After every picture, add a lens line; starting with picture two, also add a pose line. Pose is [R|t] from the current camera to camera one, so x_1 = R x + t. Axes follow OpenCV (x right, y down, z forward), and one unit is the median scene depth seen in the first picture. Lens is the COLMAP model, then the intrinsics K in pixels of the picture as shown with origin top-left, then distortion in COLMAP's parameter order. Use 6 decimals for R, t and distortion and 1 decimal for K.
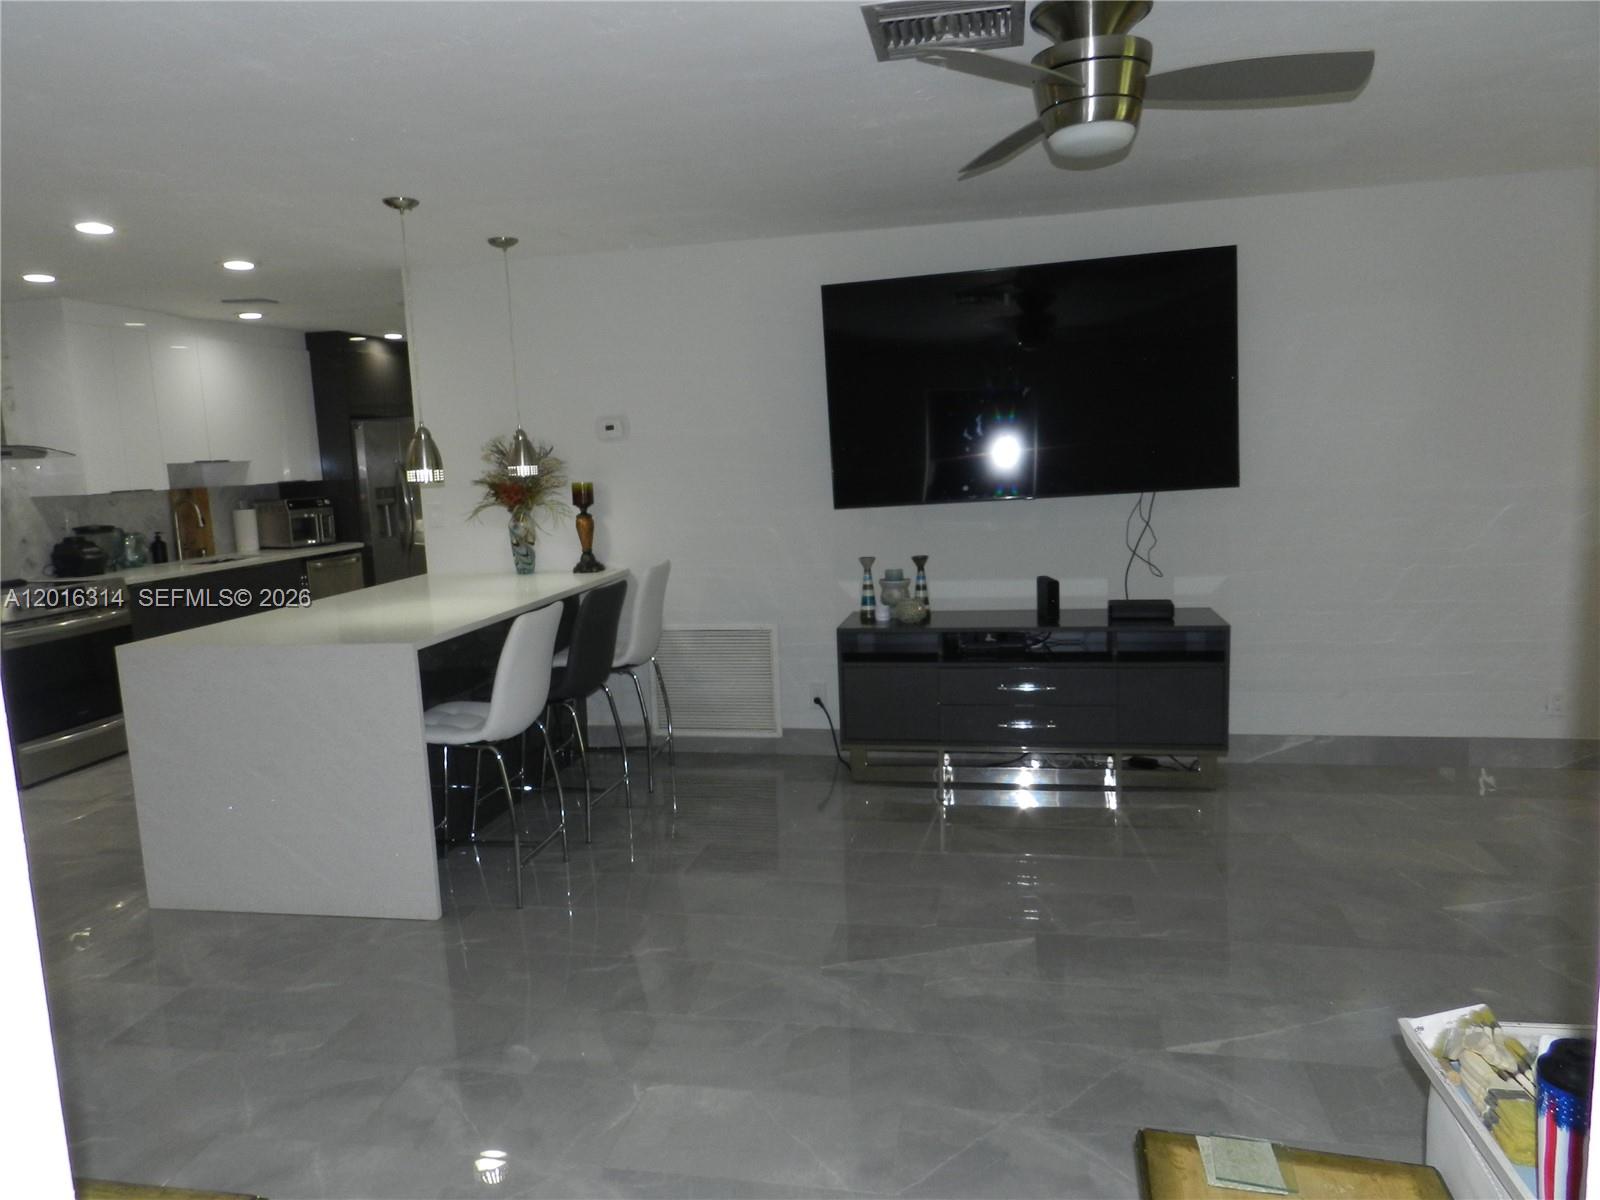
lens RADIAL K [[1086.6, 0, 796.1], [0, 1086.6, 597.9], [0, 0, 1]] dist [0.026342, -0.008662]
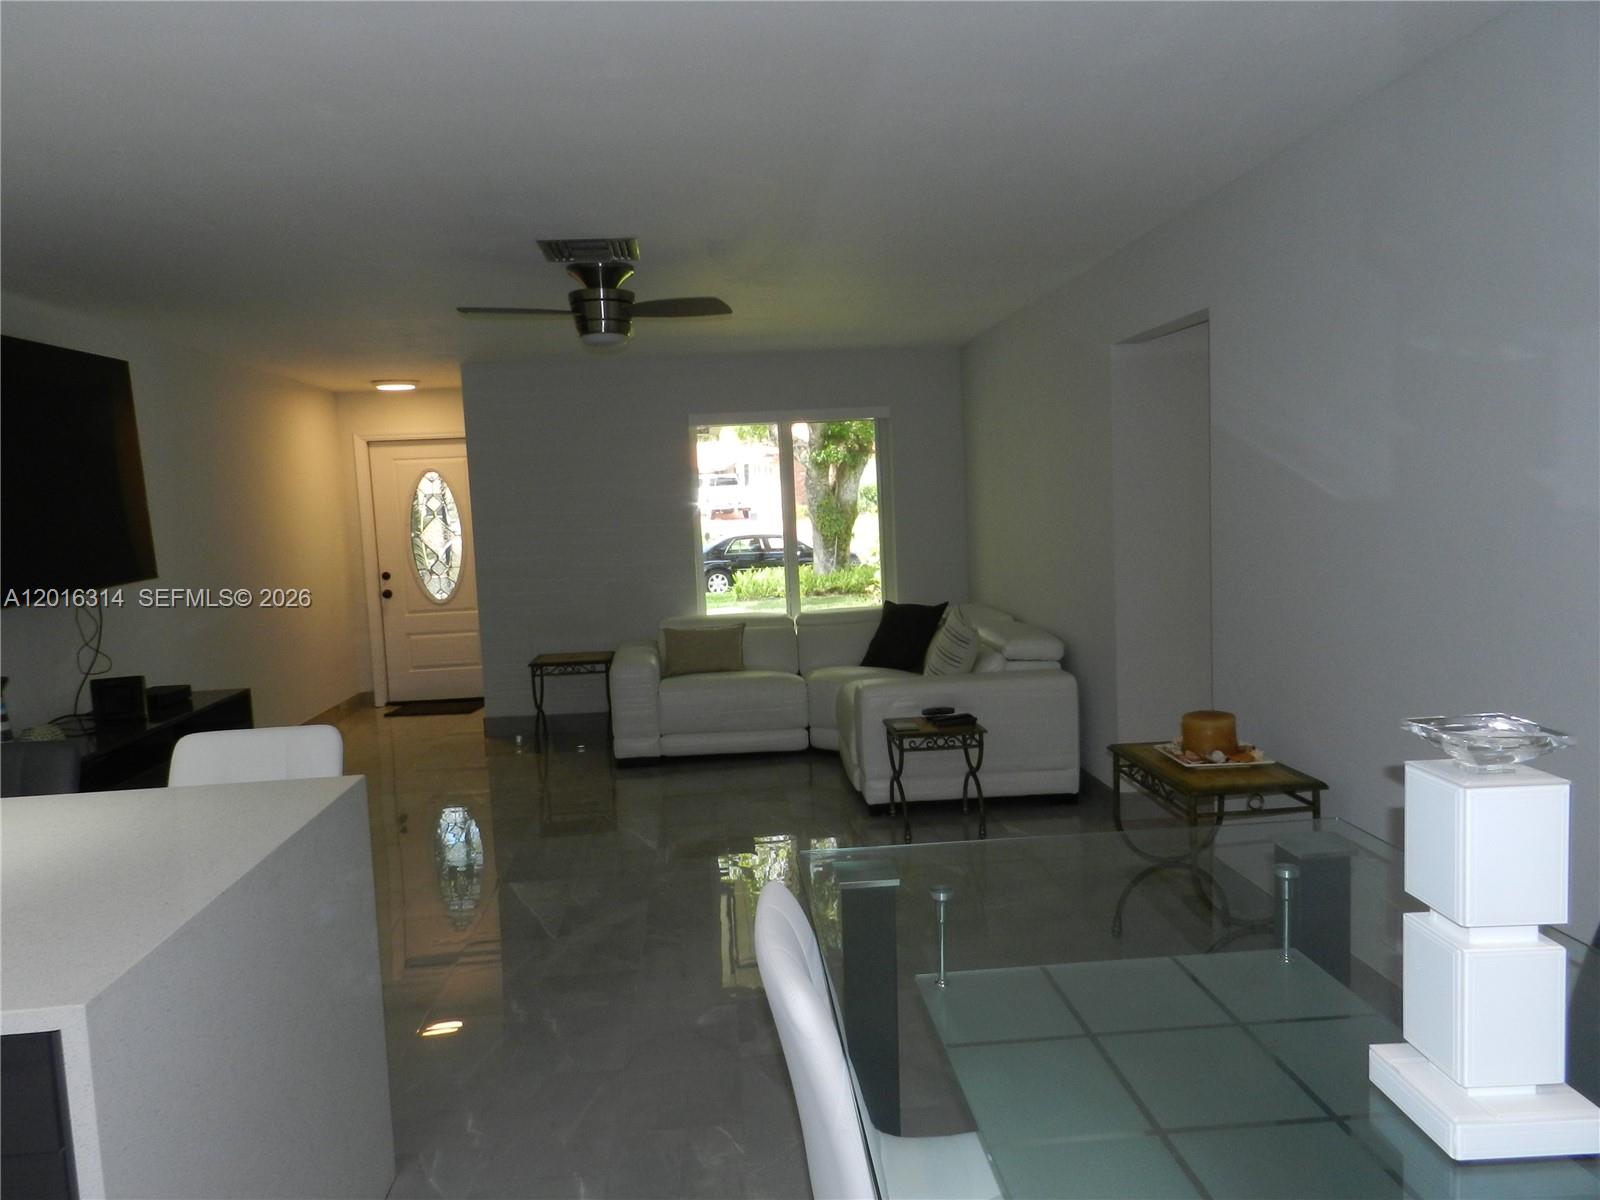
lens RADIAL K [[1086.6, 0, 796.0], [0, 1086.6, 595.6], [0, 0, 1]] dist [0.026342, -0.008662]
pose [[-0.275120, -0.031944, 0.960879, -0.607075], [0.189331, 0.978076, 0.086725, -0.042706], [-0.942583, 0.205784, -0.263040, 0.501627]]
